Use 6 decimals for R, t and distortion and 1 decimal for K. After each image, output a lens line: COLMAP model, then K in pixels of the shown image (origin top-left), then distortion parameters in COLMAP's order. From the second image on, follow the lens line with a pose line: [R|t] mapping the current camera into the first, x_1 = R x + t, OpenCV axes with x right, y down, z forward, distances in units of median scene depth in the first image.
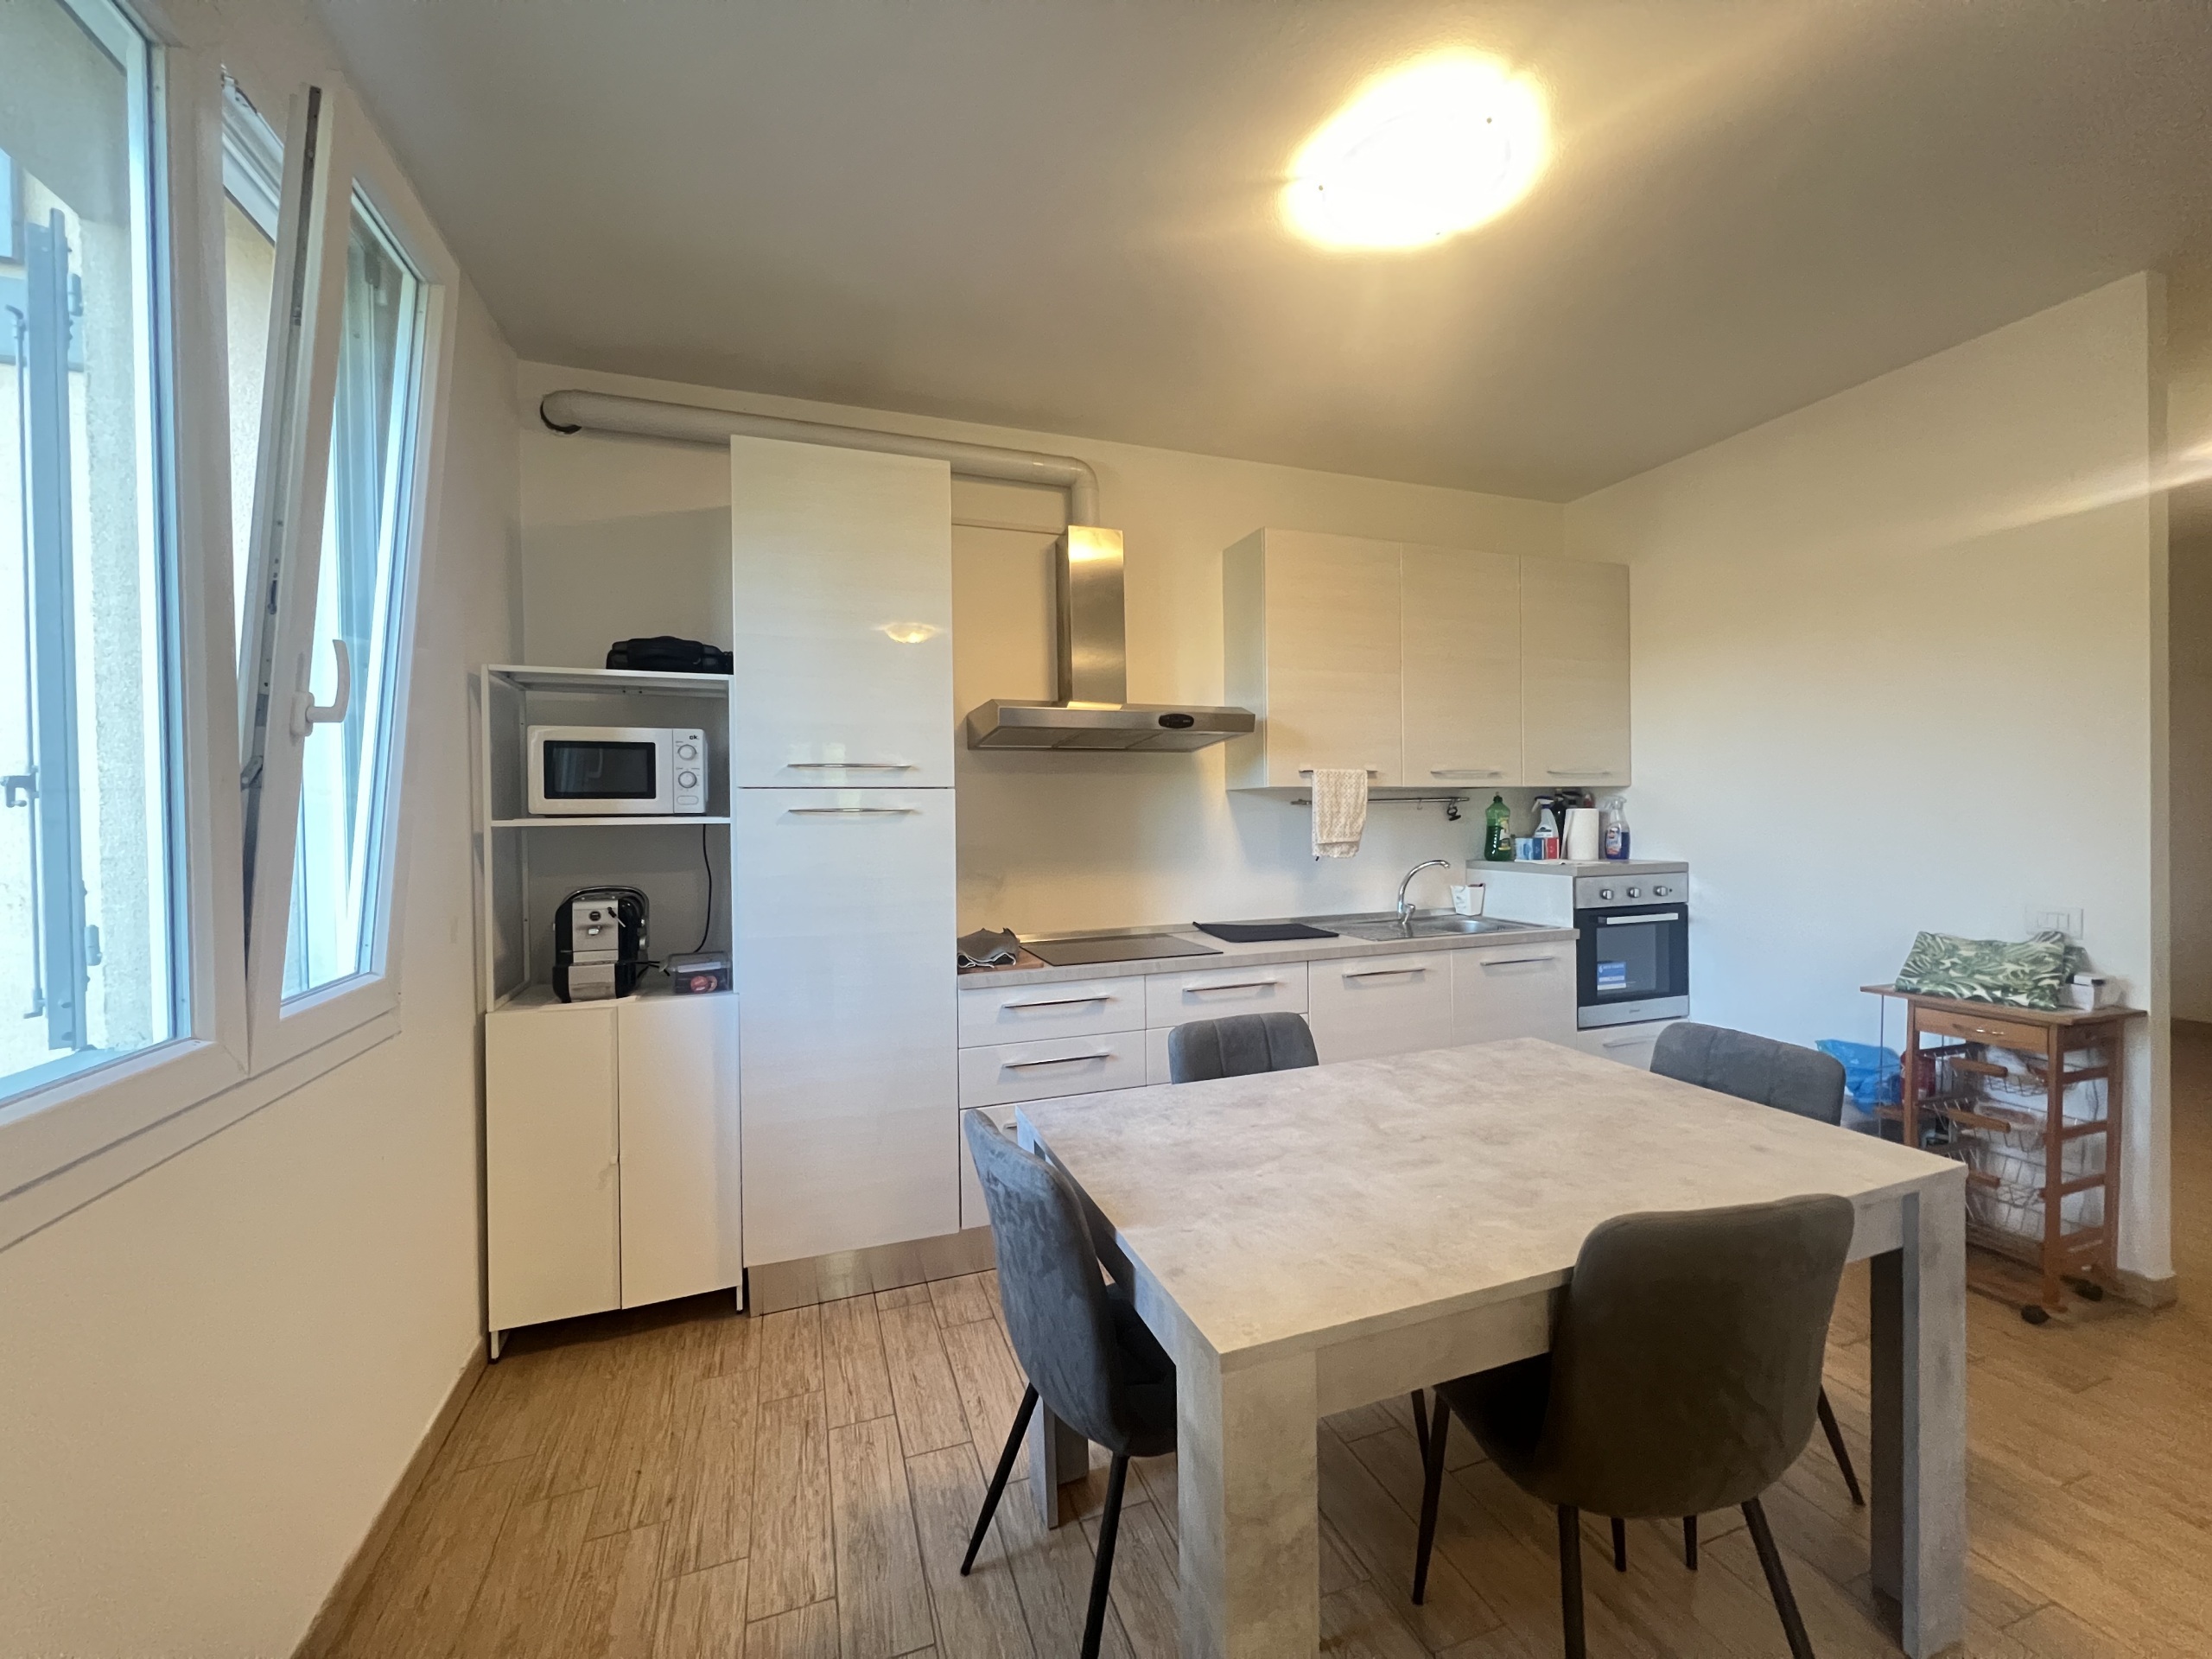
lens RADIAL K [[884.4, 0, 1097.3], [0, 884.4, 827.1], [0, 0, 1]] dist [-0.000578, 0.000289]
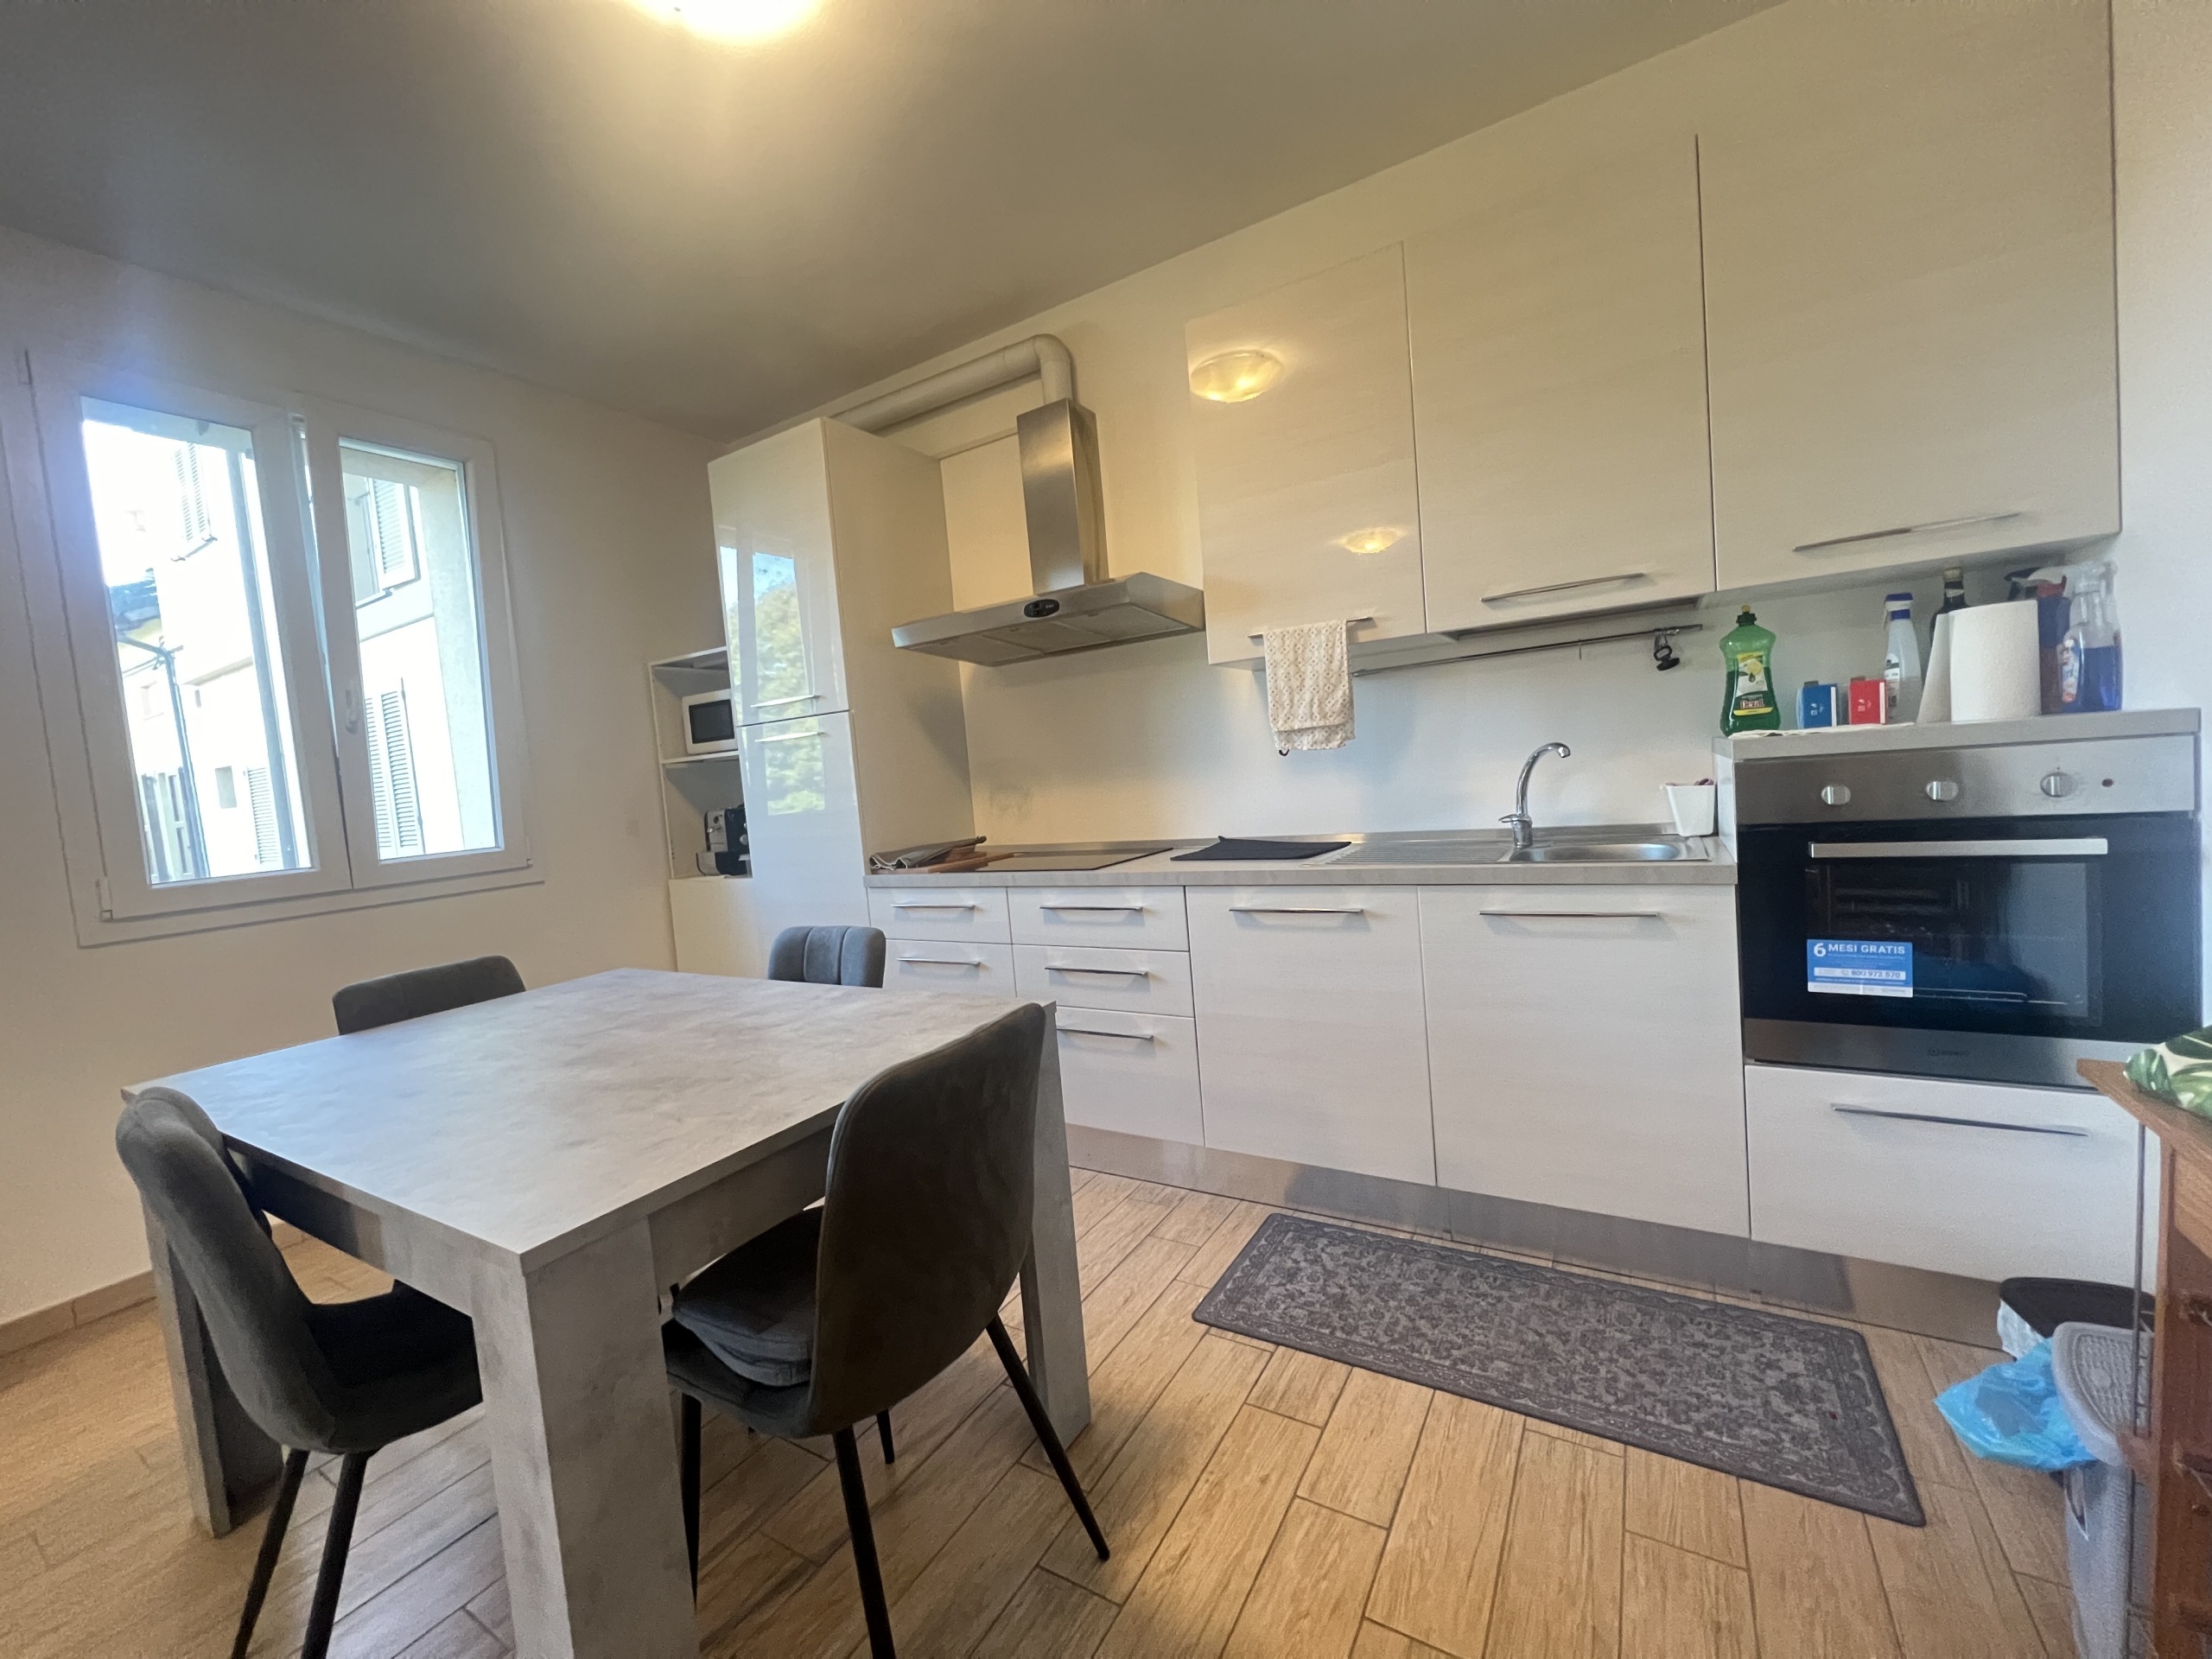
lens RADIAL K [[884.4, 0, 1107.7], [0, 884.4, 833.7], [0, 0, 1]] dist [-0.000578, 0.000289]
pose [[0.626528, 0.017944, -0.779192, 0.805191], [0.063112, 0.995284, 0.073667, 0.043110], [0.776839, -0.095331, 0.622441, 0.463981]]
